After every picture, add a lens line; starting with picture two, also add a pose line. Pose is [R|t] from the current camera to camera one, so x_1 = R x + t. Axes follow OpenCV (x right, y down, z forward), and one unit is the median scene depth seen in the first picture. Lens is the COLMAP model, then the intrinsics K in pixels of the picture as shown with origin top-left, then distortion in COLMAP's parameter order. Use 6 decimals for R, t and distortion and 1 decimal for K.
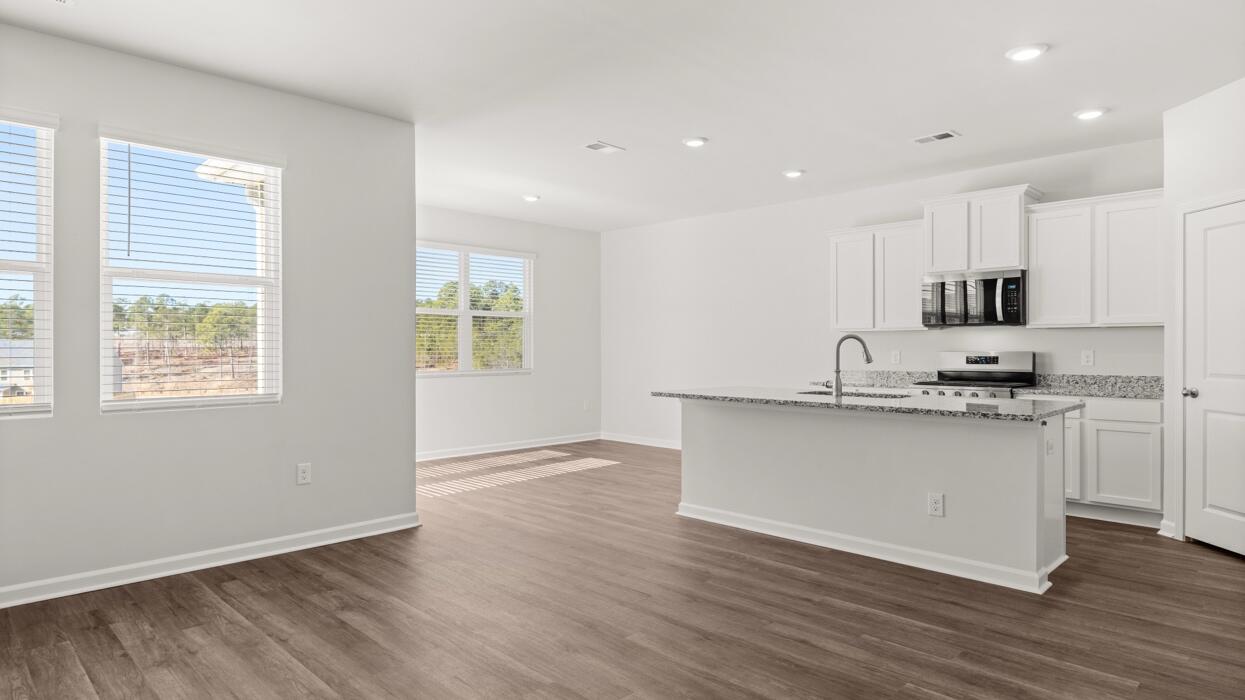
lens RADIAL K [[702.3, 0, 618.7], [0, 702.3, 348.0], [0, 0, 1]] dist [0.004251, -0.002789]
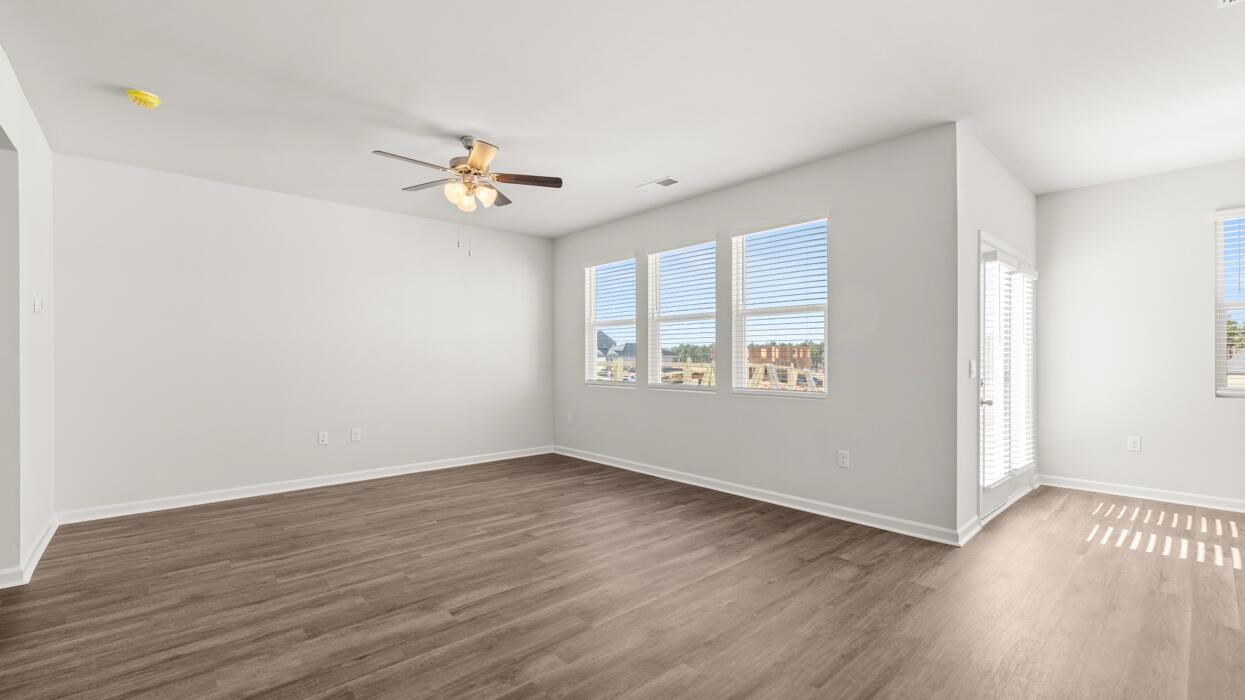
lens RADIAL K [[522.8, 0, 614.6], [0, 522.8, 360.2], [0, 0, 1]] dist [-0.002151, 0.000114]
pose [[-0.057109, 0.006602, -0.998346, 0.499788], [0.000842, 0.999978, 0.006565, -0.002026], [0.998368, -0.000466, -0.057113, 0.660457]]
